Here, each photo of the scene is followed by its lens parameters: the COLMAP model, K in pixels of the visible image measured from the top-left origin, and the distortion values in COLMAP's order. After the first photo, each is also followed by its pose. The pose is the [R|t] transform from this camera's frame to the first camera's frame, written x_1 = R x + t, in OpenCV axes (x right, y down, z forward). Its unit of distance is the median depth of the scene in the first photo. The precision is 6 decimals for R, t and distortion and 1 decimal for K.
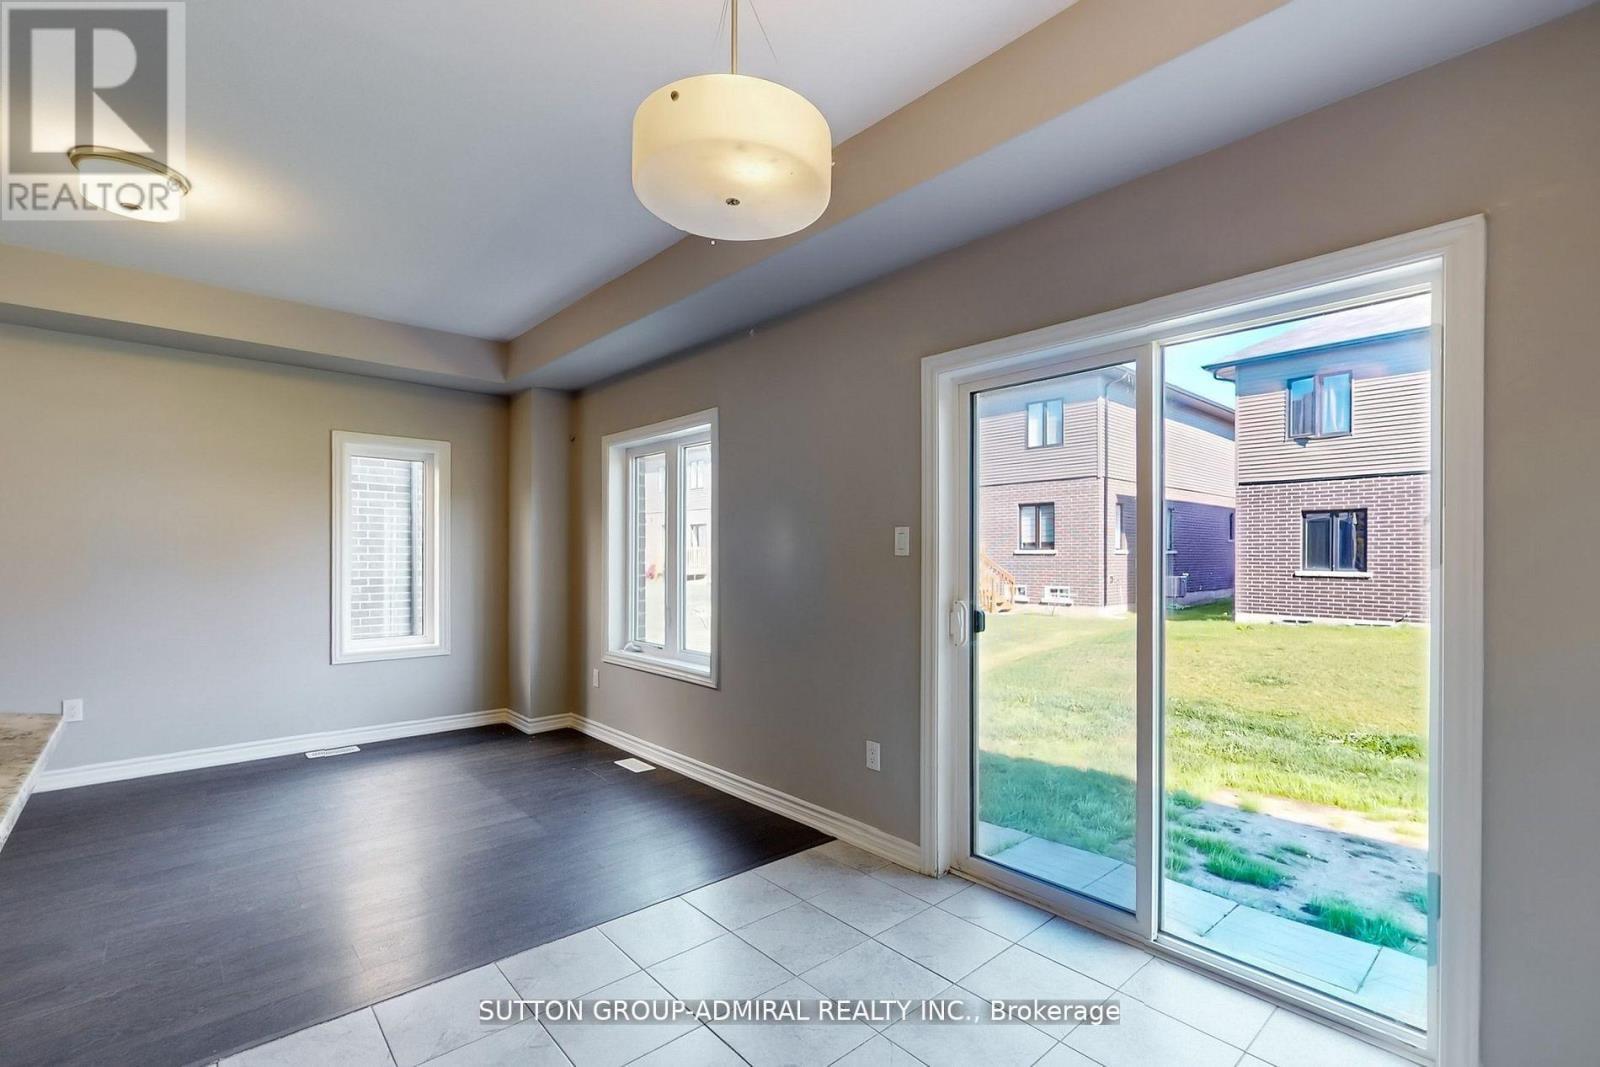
lens RADIAL K [[716.1, 0, 784.0], [0, 716.1, 560.1], [0, 0, 1]] dist [0.000192, 0.000502]
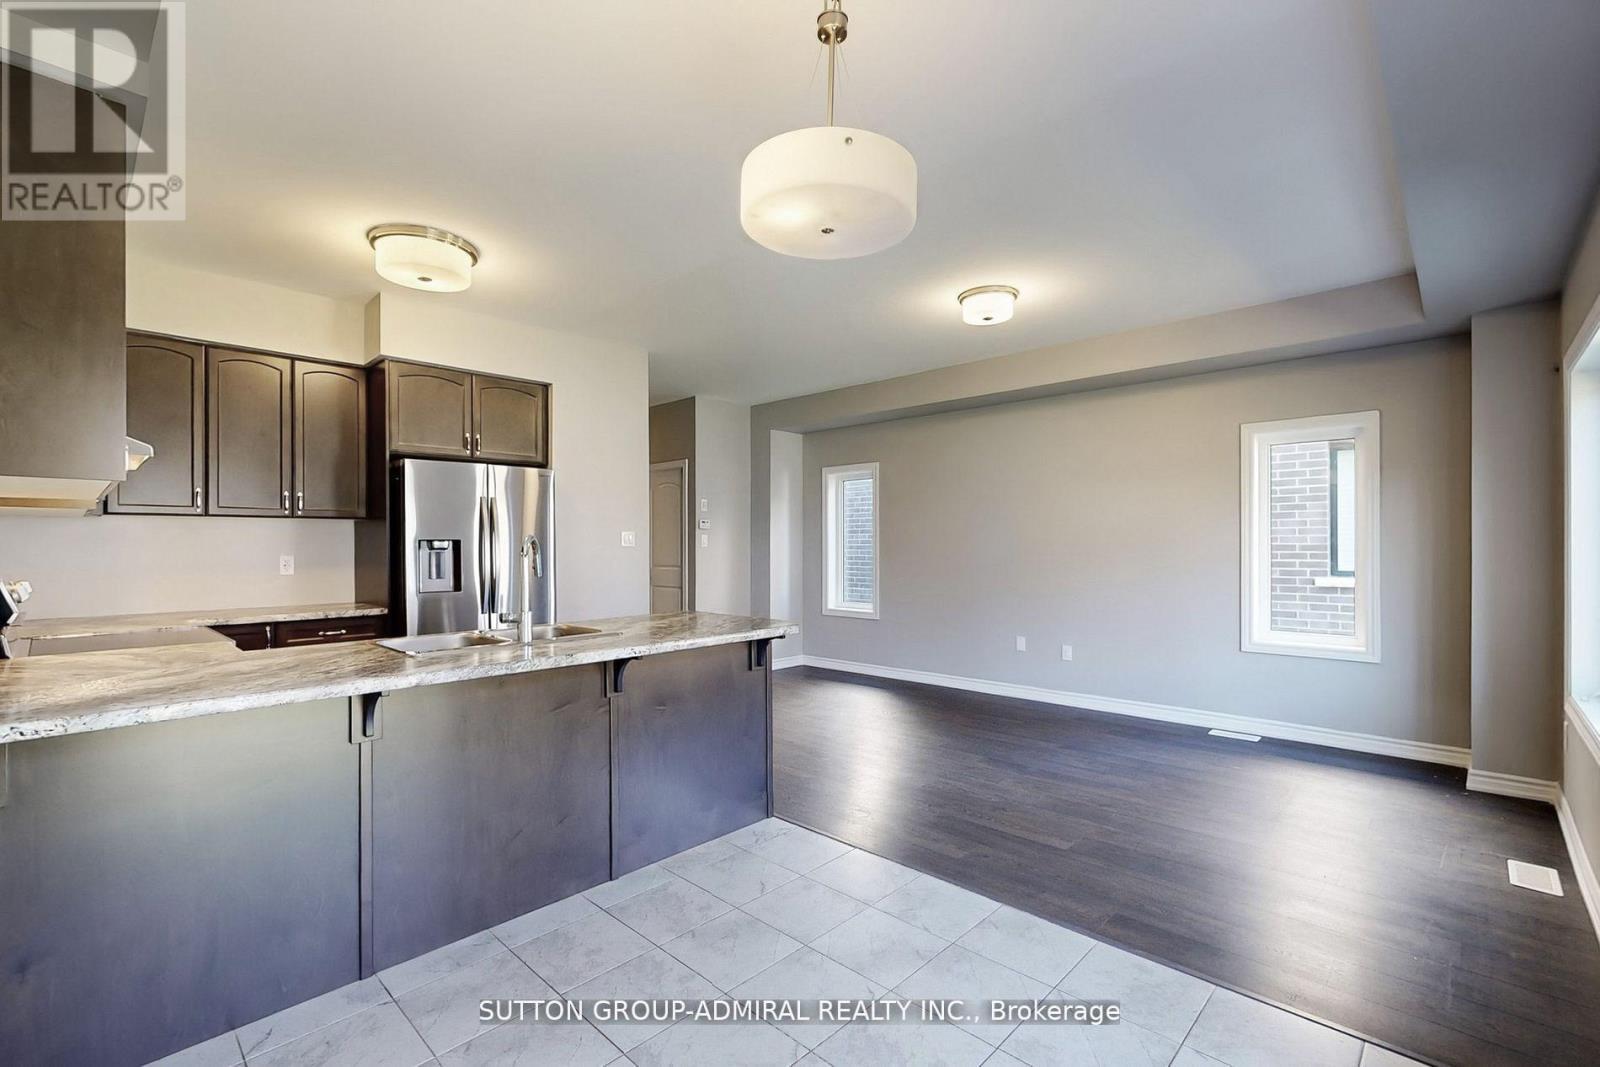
lens RADIAL K [[716.1, 0, 804.8], [0, 716.1, 528.8], [0, 0, 1]] dist [0.000192, 0.000502]
pose [[0.090366, -0.026045, -0.995568, 0.307521], [-0.006880, 0.999618, -0.026775, 0.001955], [0.995885, 0.009270, 0.090152, 0.253759]]
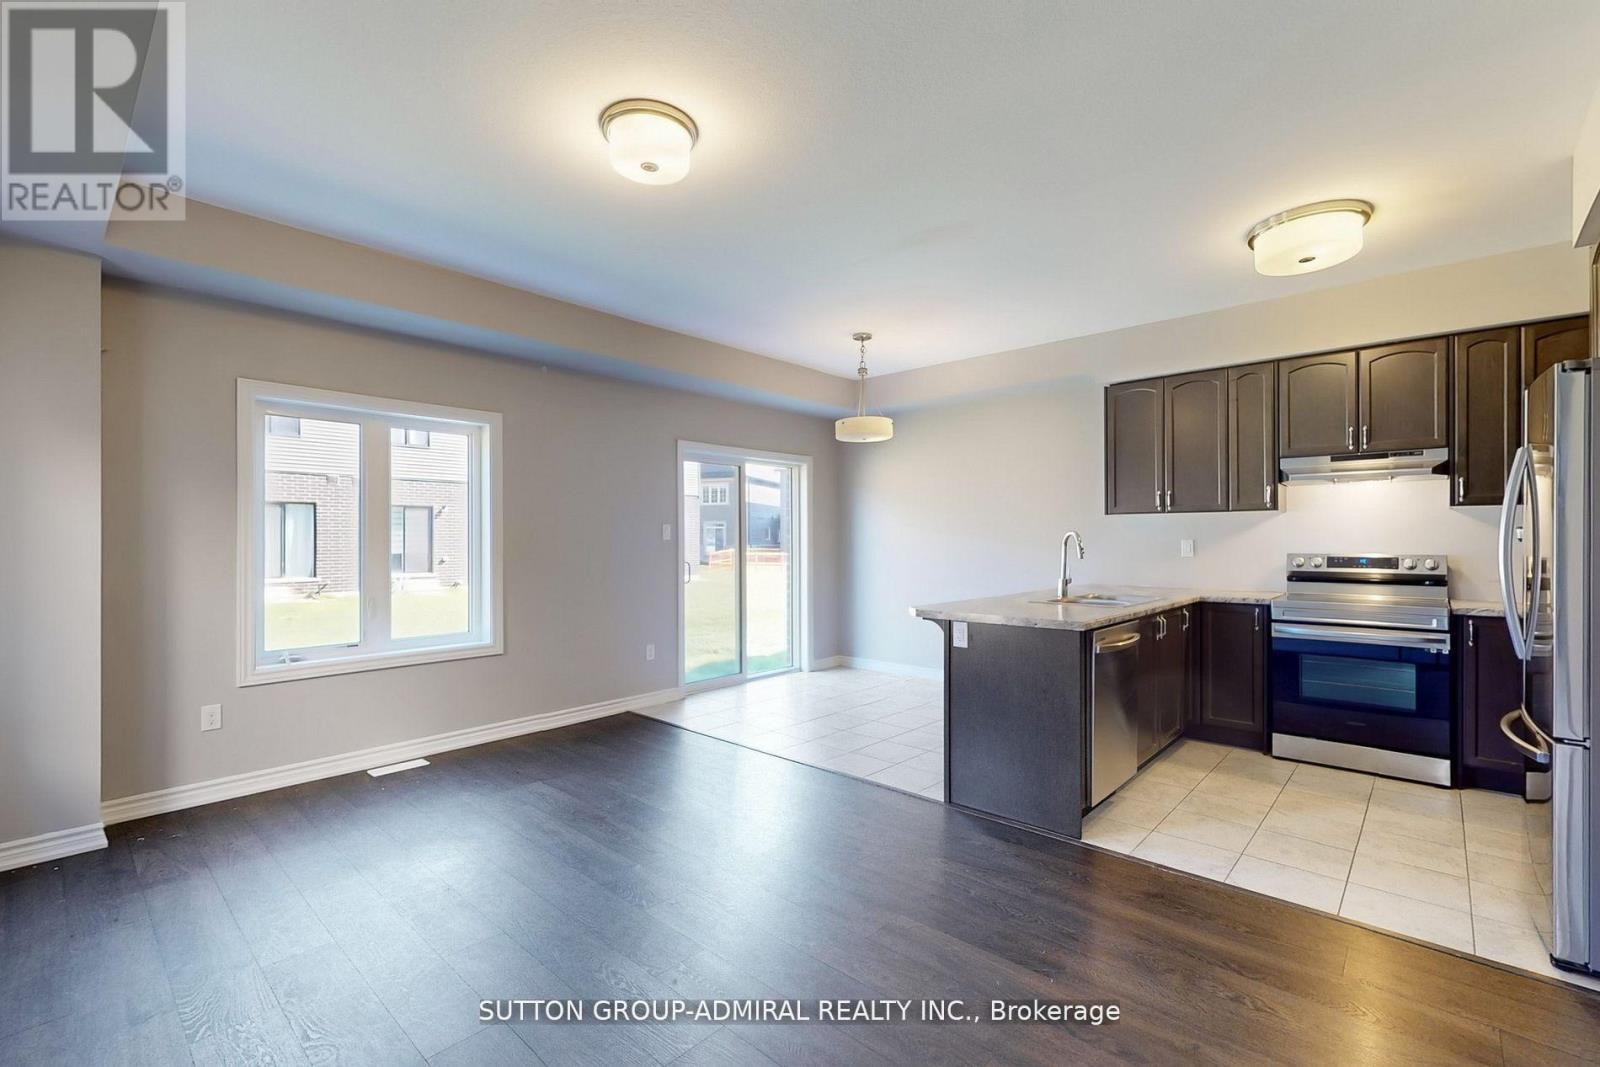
lens RADIAL K [[716.1, 0, 795.8], [0, 716.1, 538.9], [0, 0, 1]] dist [0.000192, 0.000502]
pose [[-0.097161, -0.002525, 0.995266, -0.981113], [0.012017, 0.999921, 0.003710, -0.003113], [-0.995196, 0.012321, -0.097123, 0.487117]]
